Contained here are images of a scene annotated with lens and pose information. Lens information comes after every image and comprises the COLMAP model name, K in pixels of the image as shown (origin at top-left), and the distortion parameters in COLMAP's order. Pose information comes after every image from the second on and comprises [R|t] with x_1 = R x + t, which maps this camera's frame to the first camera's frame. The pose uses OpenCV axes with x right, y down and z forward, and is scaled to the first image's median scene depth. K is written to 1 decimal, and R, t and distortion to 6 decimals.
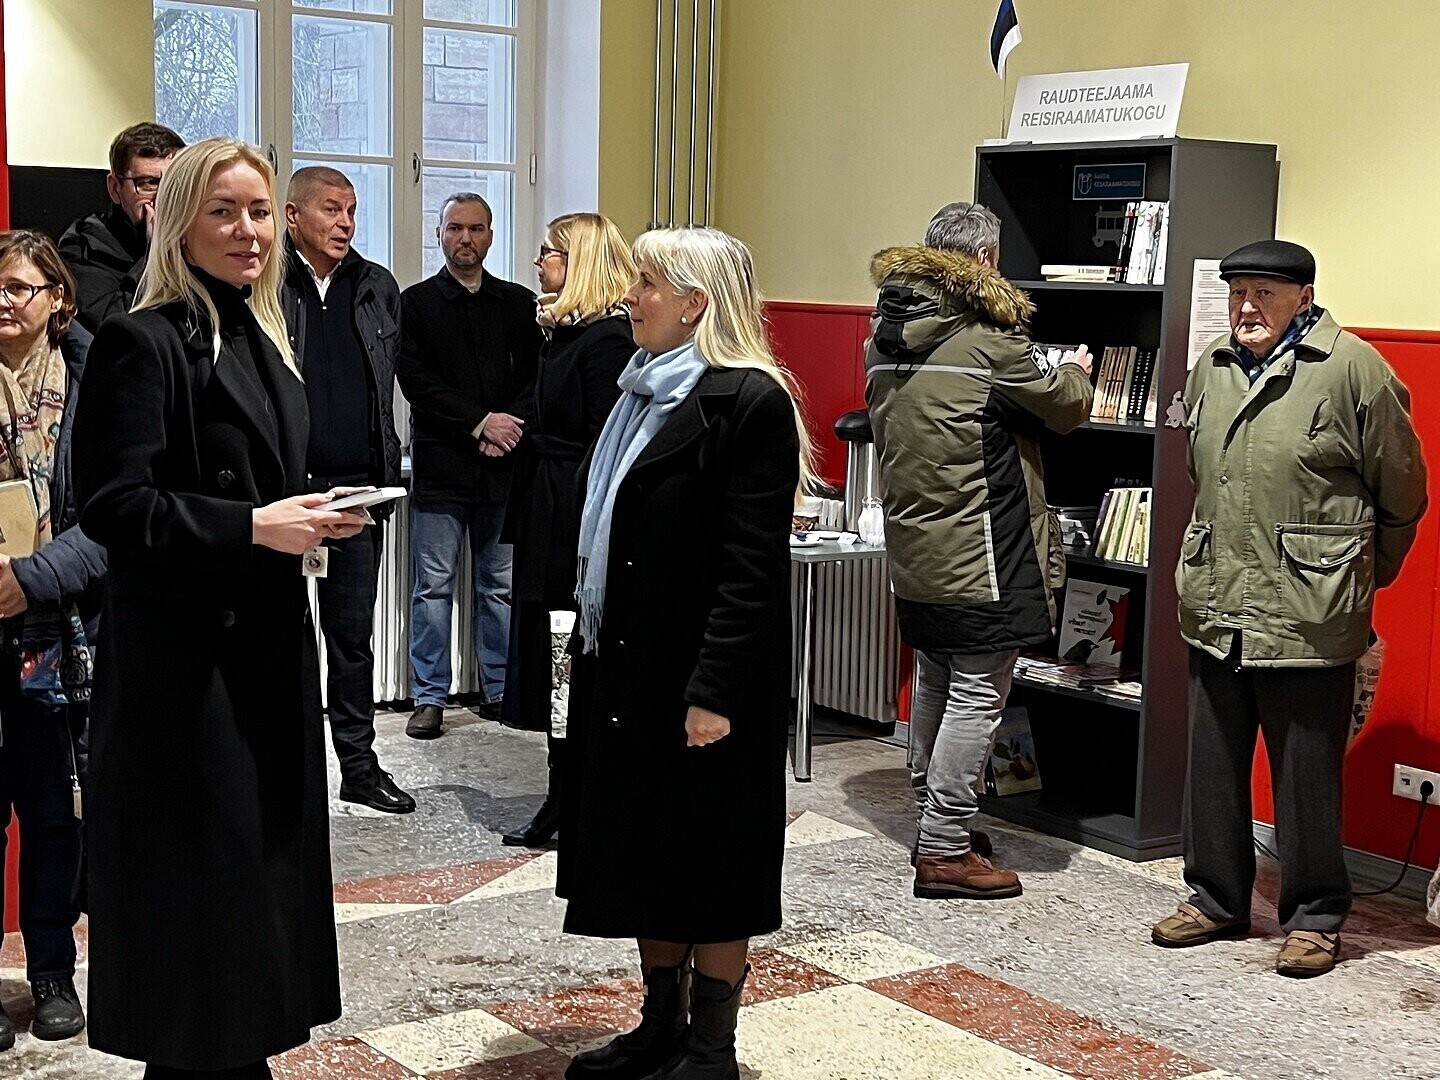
lens RADIAL K [[2306.1, 0, 712.5], [0, 2306.1, 547.7], [0, 0, 1]] dist [0.207516, 0.000000]
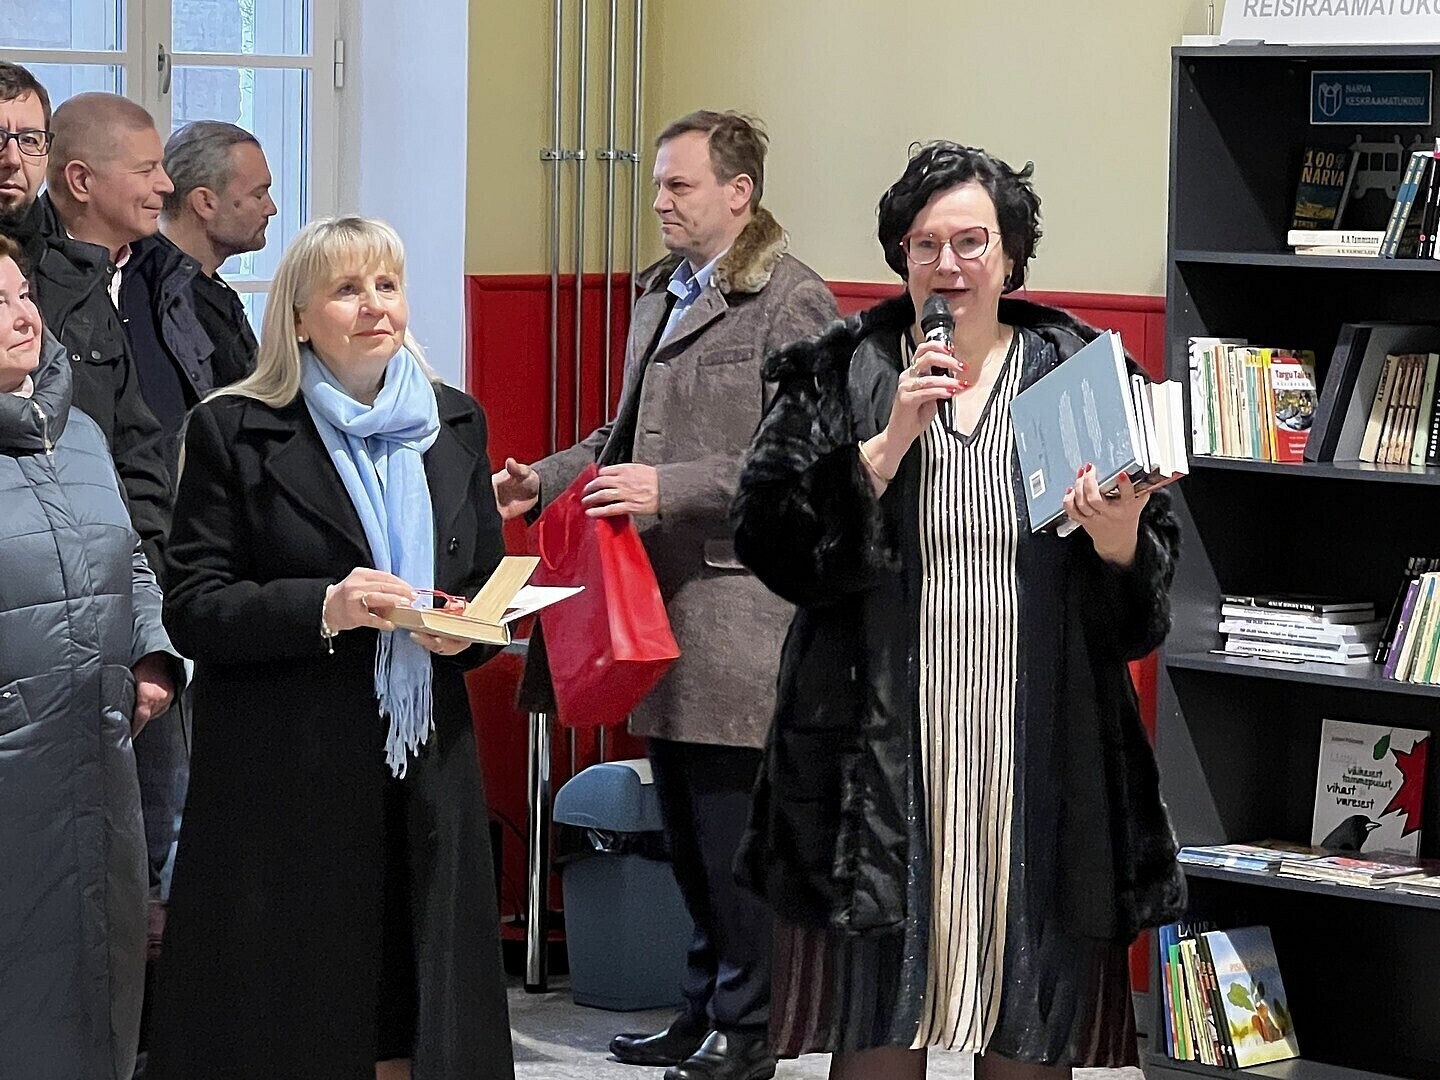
lens RADIAL K [[5039.9, 0, 718.9], [0, 5039.9, 534.2], [0, 0, 1]] dist [0.235318, 0.000000]
pose [[0.991399, -0.025167, 0.128434, -0.188897], [0.030658, 0.998690, -0.040957, 0.014497], [-0.127235, 0.044543, 0.990872, -0.350831]]
